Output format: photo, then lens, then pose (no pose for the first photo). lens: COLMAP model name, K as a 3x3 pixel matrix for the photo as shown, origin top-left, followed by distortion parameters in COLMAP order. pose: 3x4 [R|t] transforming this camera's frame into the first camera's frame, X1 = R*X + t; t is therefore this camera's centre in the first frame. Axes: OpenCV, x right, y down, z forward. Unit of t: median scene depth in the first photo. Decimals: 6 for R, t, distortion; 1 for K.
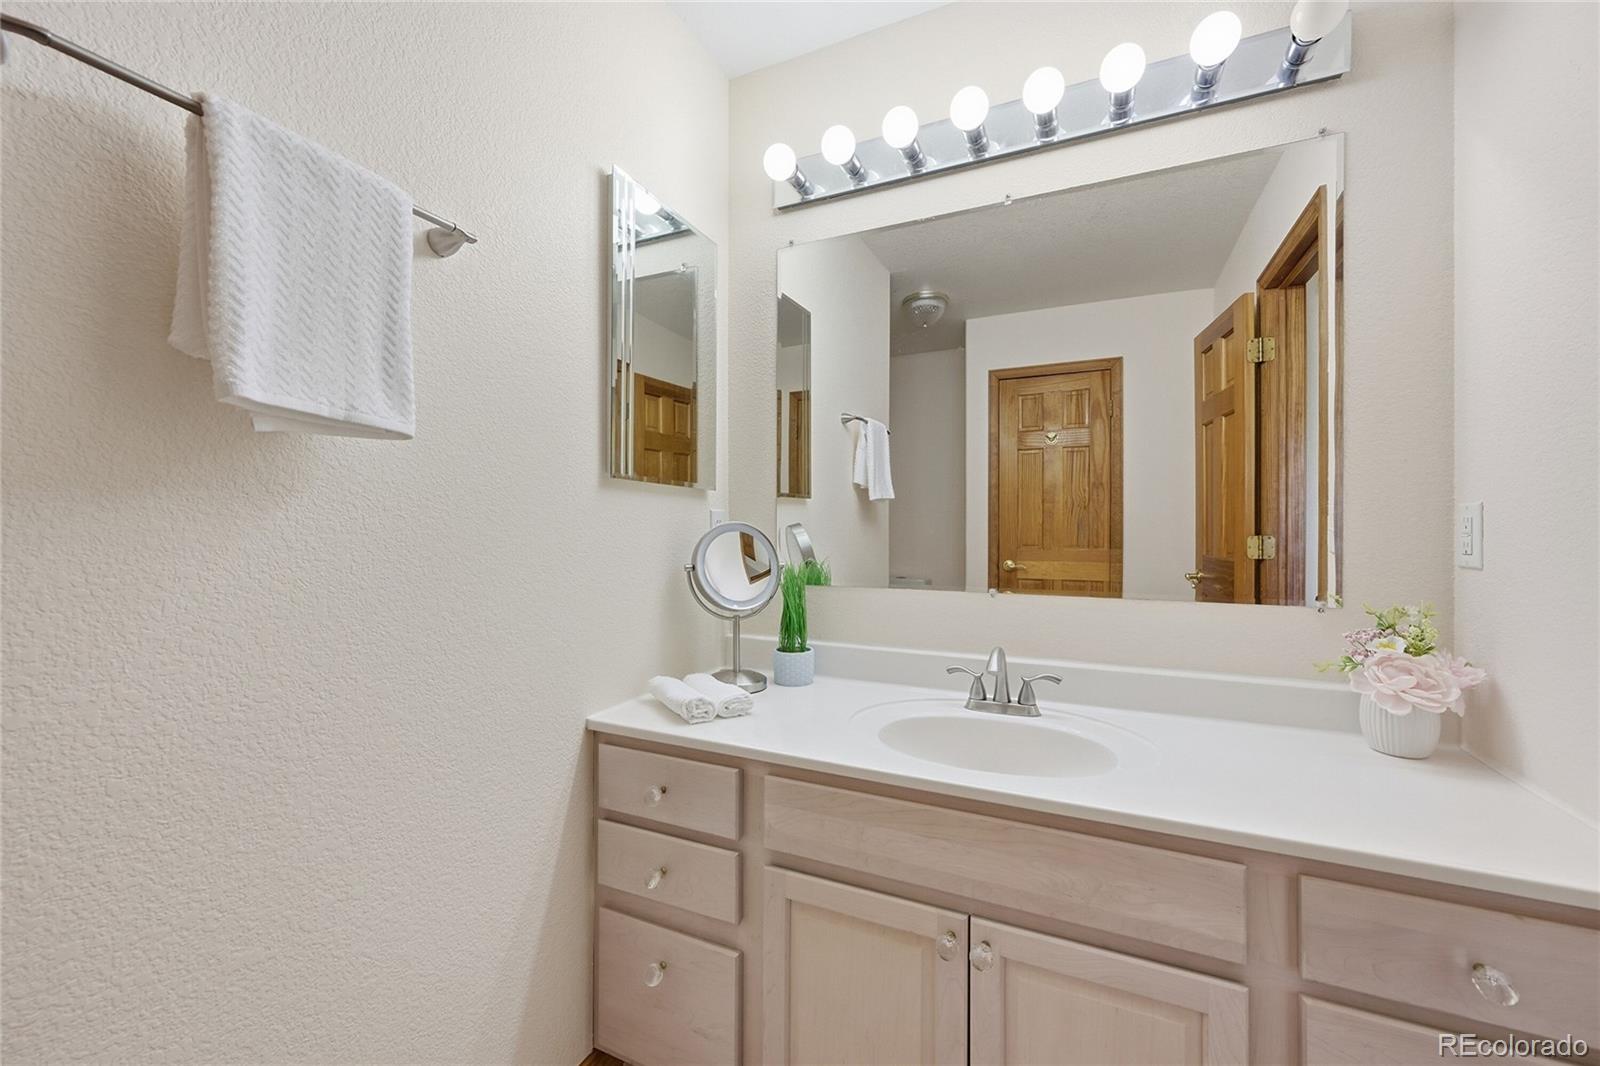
lens RADIAL K [[630.0, 0, 801.4], [0, 630.0, 530.3], [0, 0, 1]] dist [-0.000719, 0.000053]
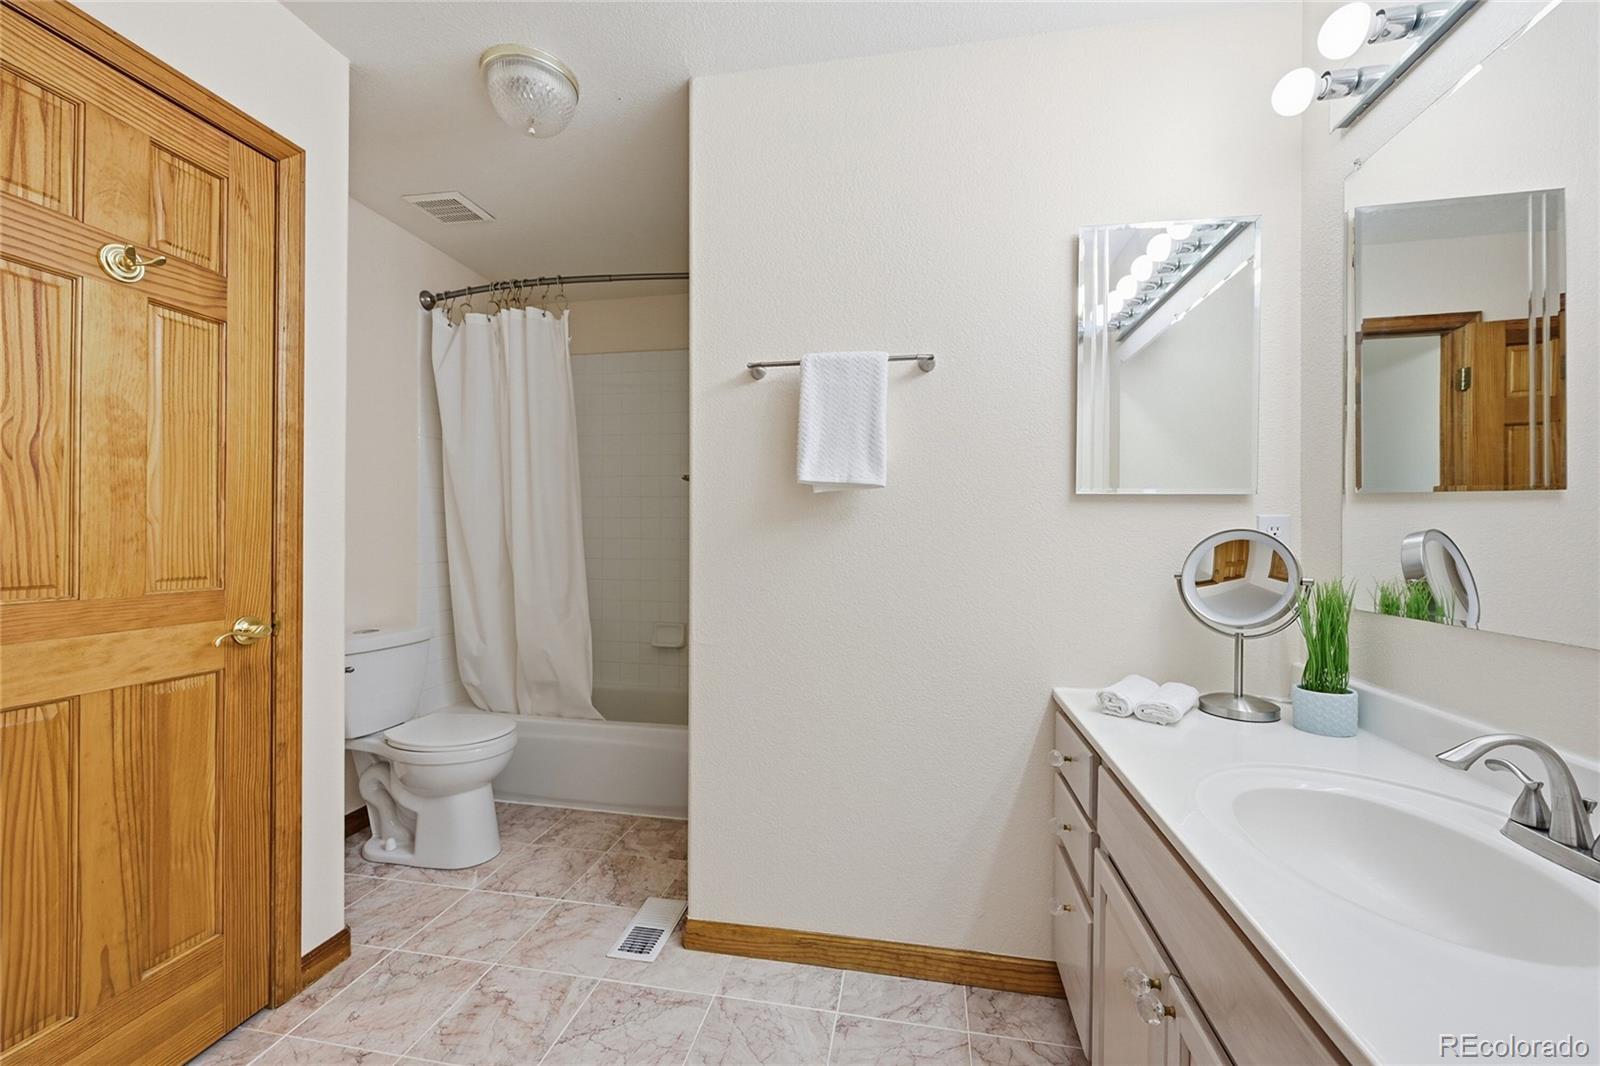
lens RADIAL K [[630.0, 0, 801.4], [0, 630.0, 530.3], [0, 0, 1]] dist [-0.000719, 0.000053]
pose [[0.248140, -0.013376, -0.968632, 0.799006], [-0.003468, 0.999886, -0.014696, 0.006181], [0.968718, 0.007006, 0.248065, 0.230819]]
